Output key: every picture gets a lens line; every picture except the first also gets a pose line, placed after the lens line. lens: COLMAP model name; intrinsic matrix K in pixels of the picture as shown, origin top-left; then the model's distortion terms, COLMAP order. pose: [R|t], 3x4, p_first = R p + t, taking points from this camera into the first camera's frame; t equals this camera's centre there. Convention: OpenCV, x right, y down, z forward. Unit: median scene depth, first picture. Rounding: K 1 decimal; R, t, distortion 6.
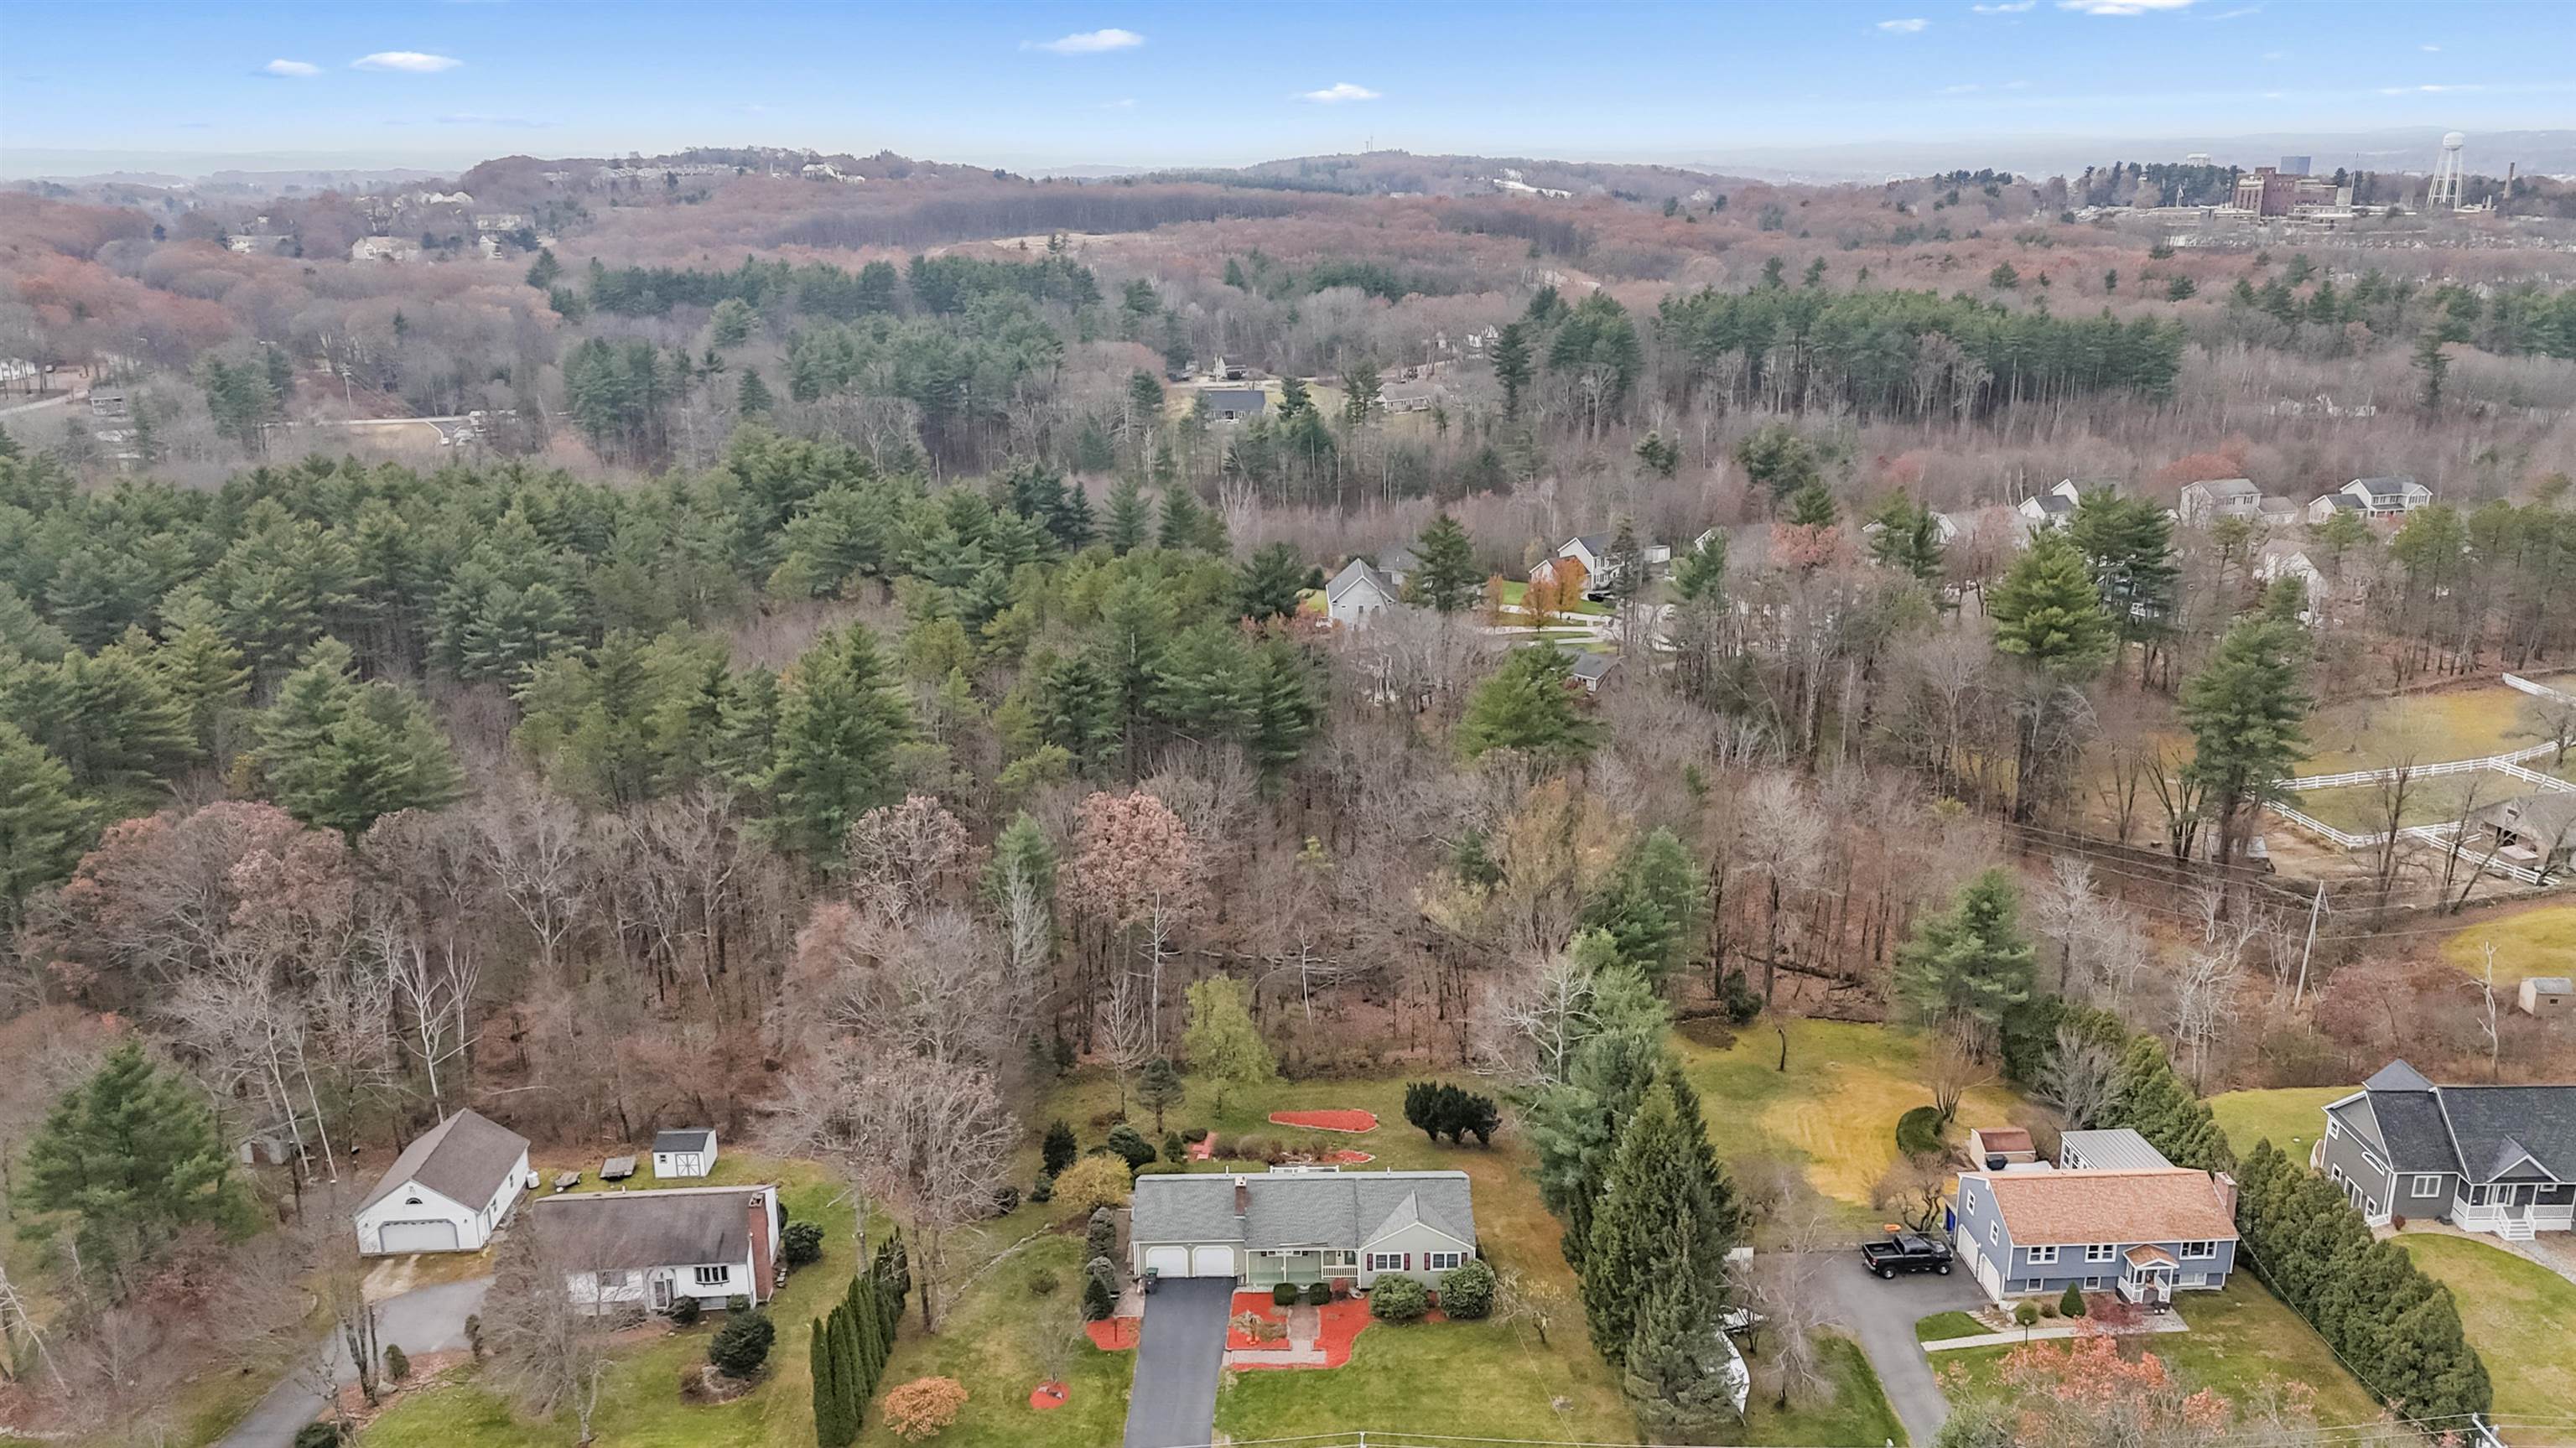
lens RADIAL K [[1911.0, 0, 1302.2], [0, 1911.0, 719.5], [0, 0, 1]] dist [0.078144, -0.060120]
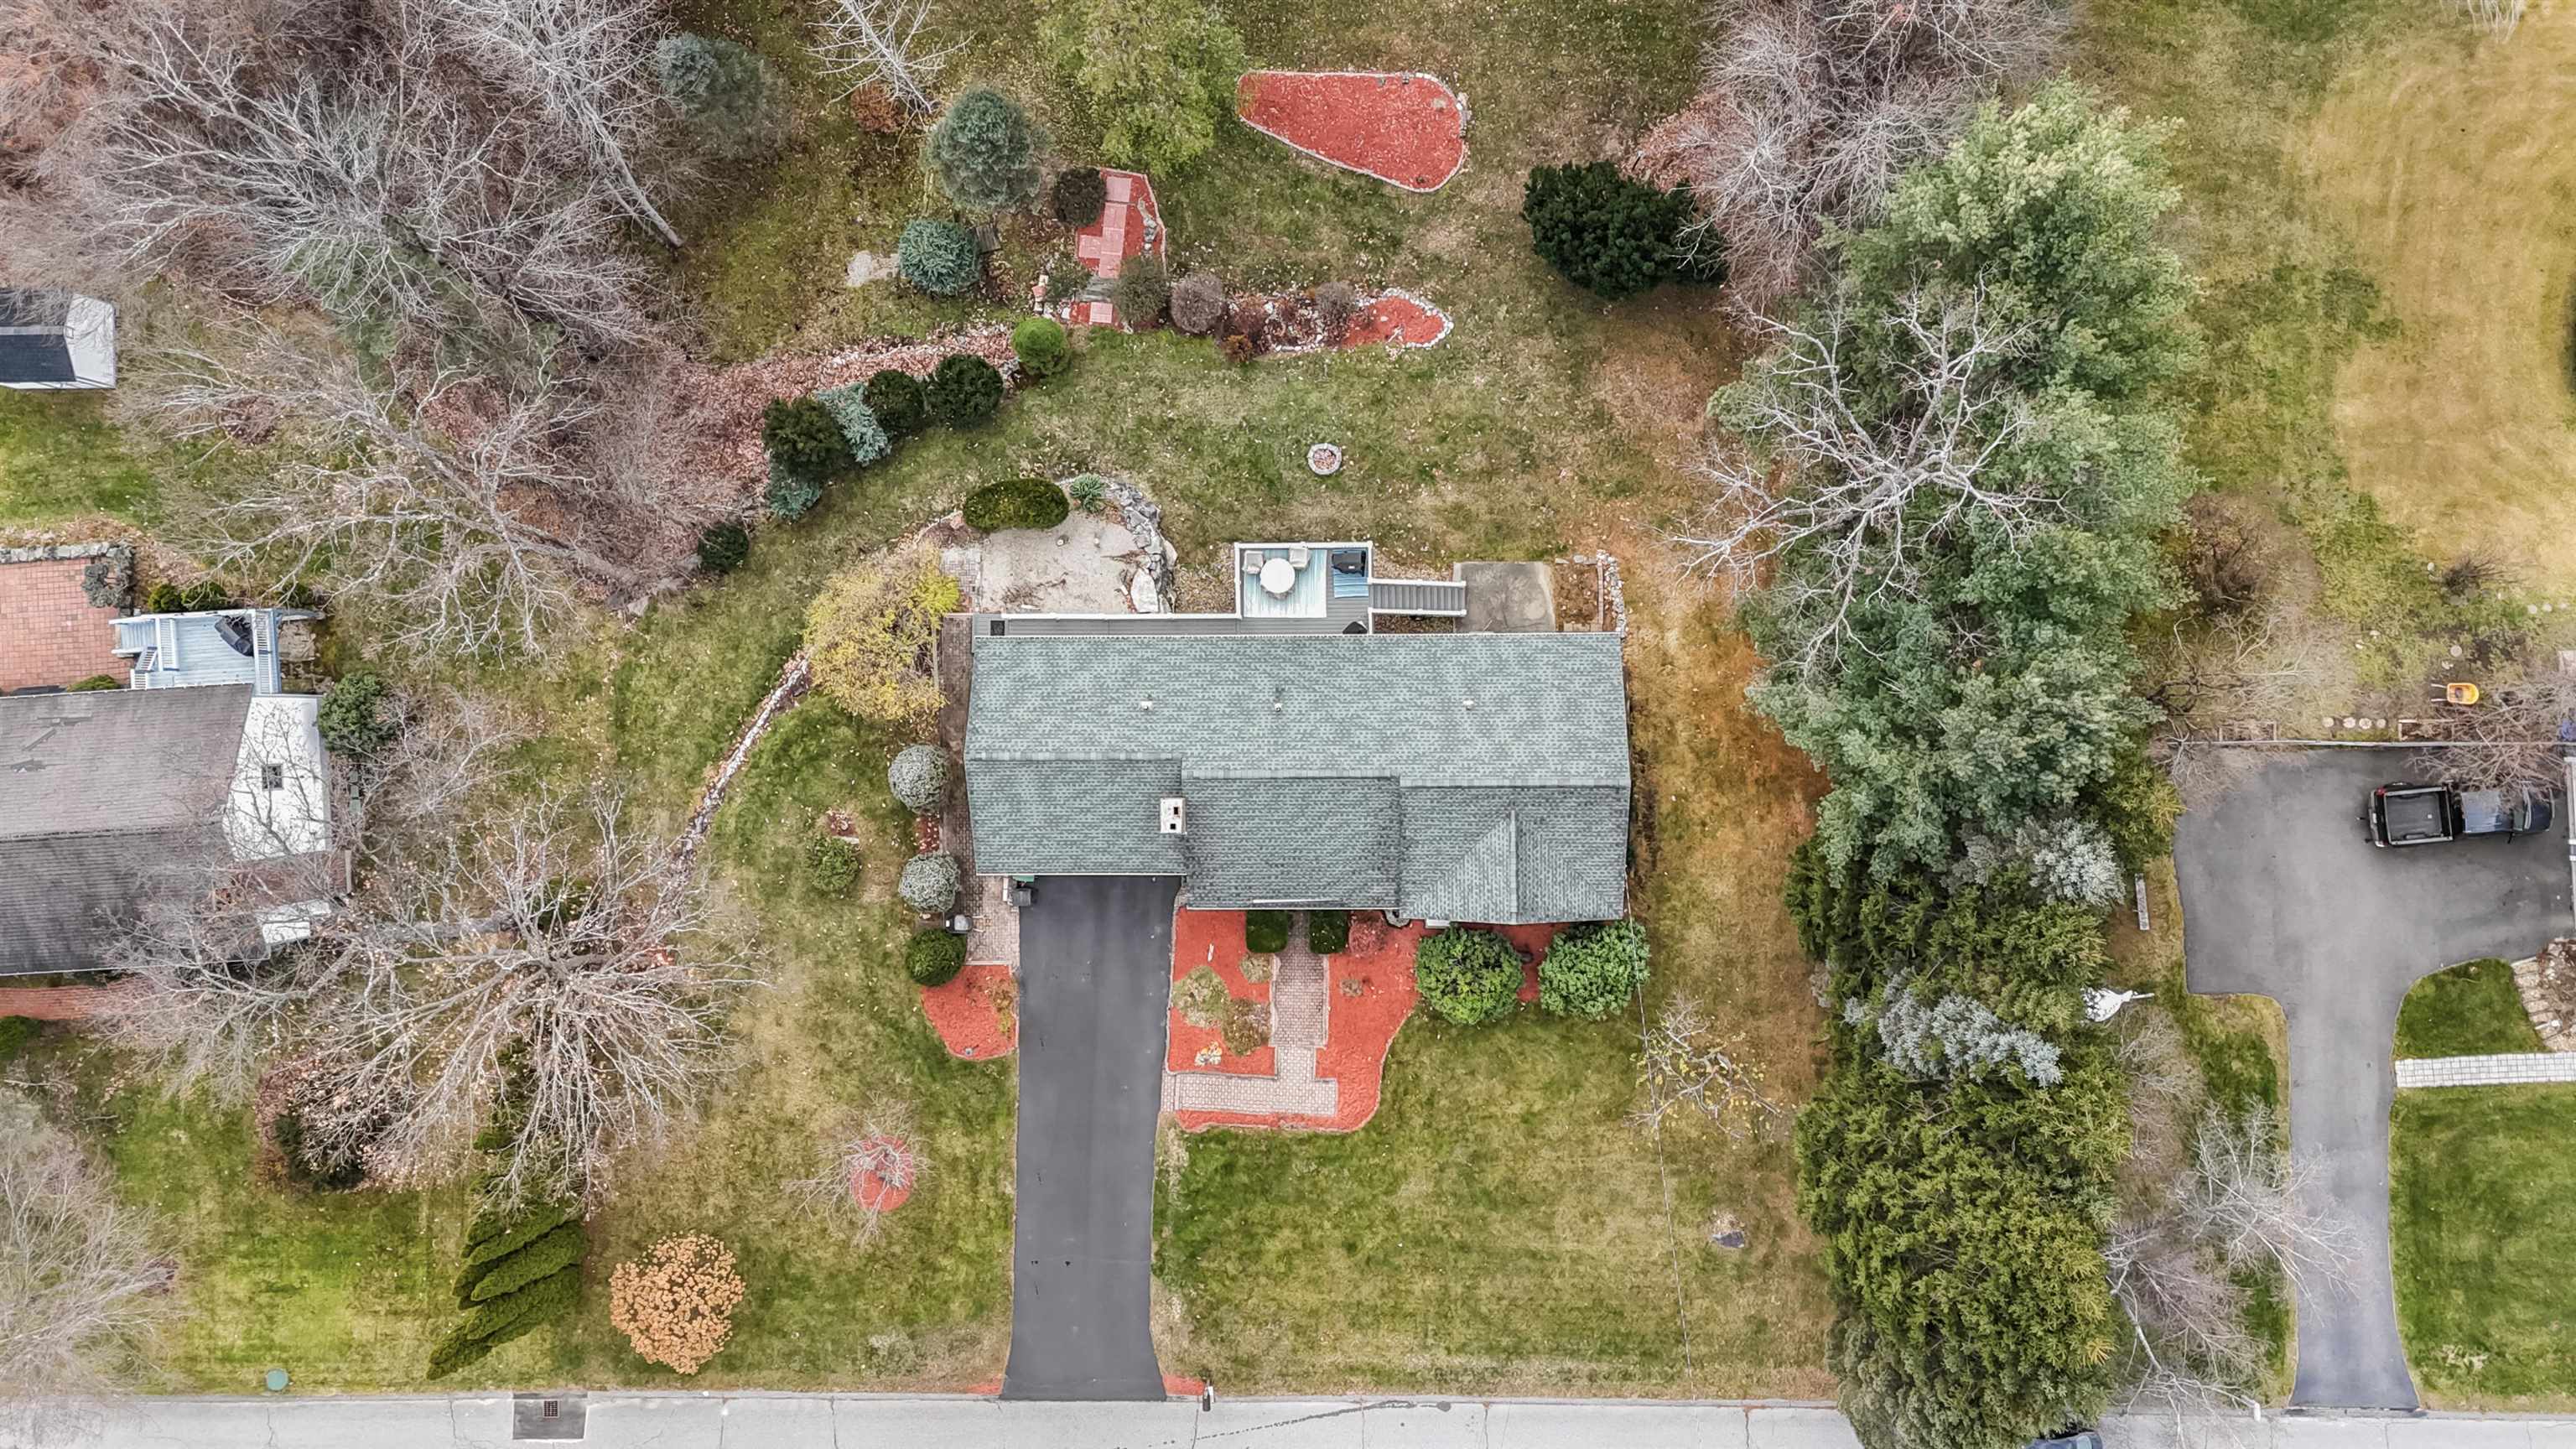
lens RADIAL K [[1911.1, 0, 1302.2], [0, 1911.1, 720.0], [0, 0, 1]] dist [0.078144, -0.060120]
pose [[0.999577, 0.005873, -0.028486, 0.016739], [0.025530, 0.292036, 0.956067, -0.247124], [0.013934, -0.956389, 0.291762, 0.885482]]
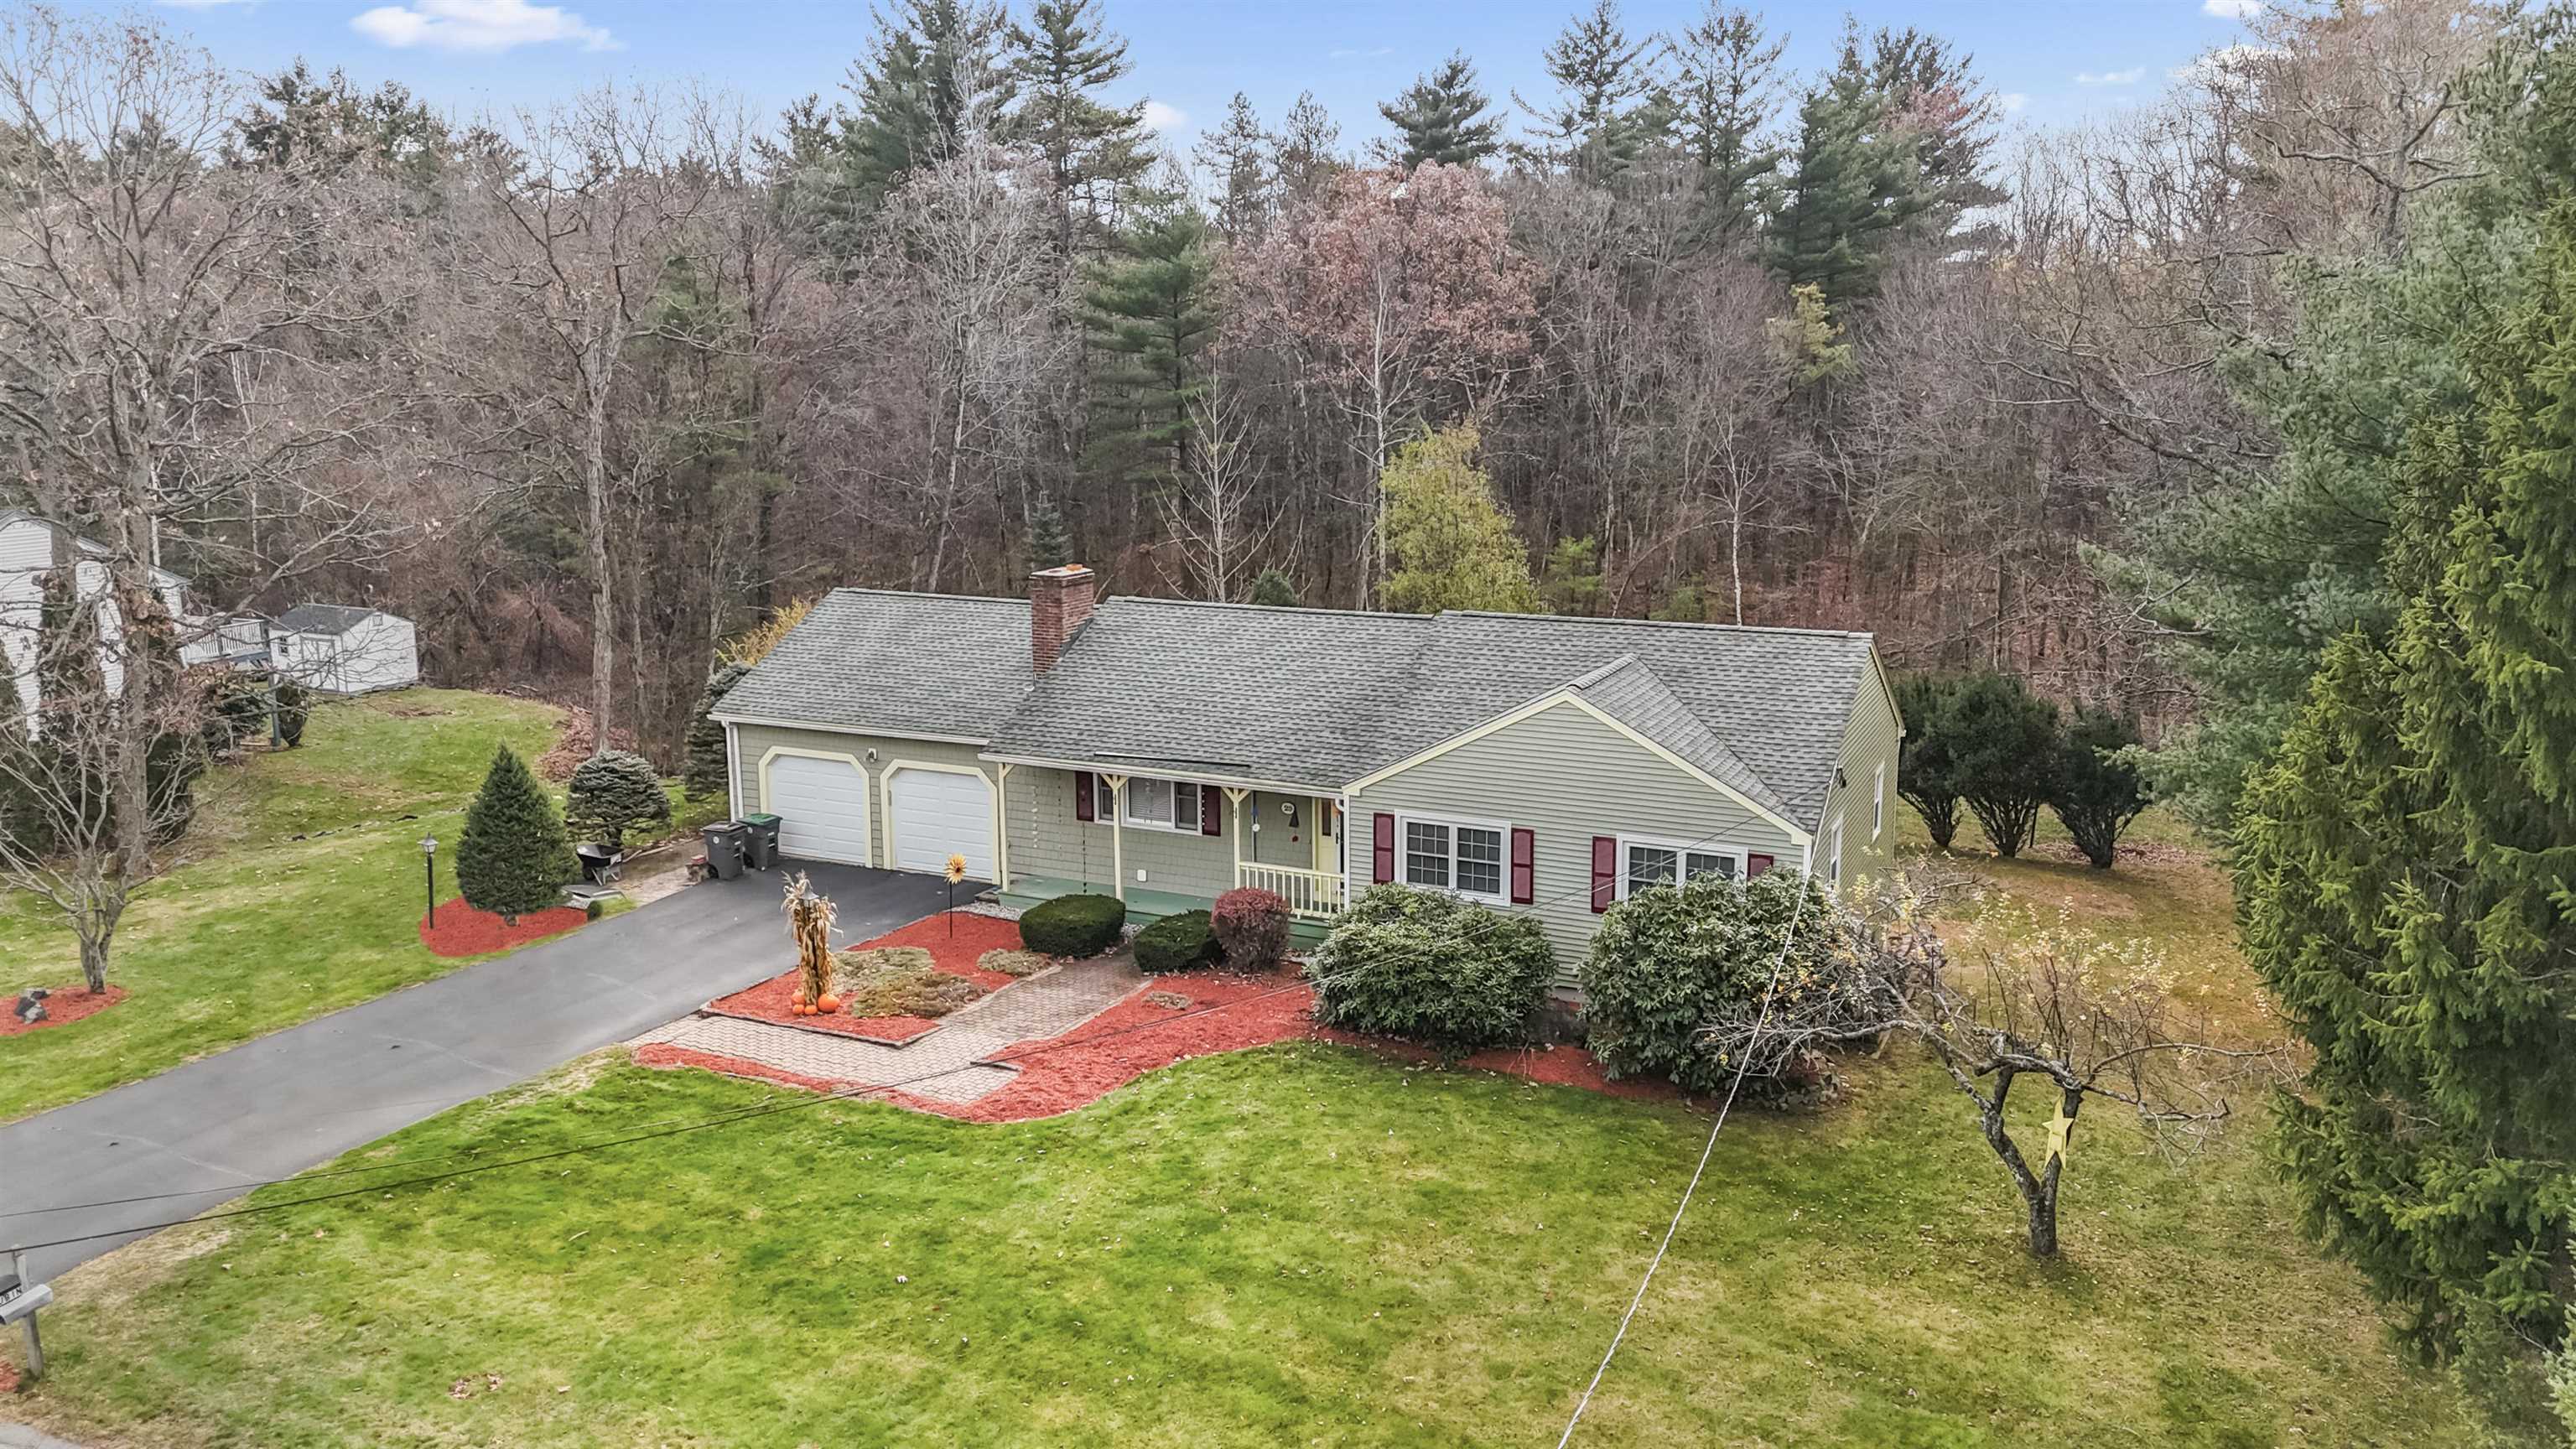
lens RADIAL K [[1911.1, 0, 1302.2], [0, 1911.1, 720.0], [0, 0, 1]] dist [0.078144, -0.060120]
pose [[0.902623, 0.089180, -0.421092, 0.129118], [-0.130576, 0.988932, -0.070457, 0.281723], [0.410148, 0.118581, 0.904277, 0.757478]]
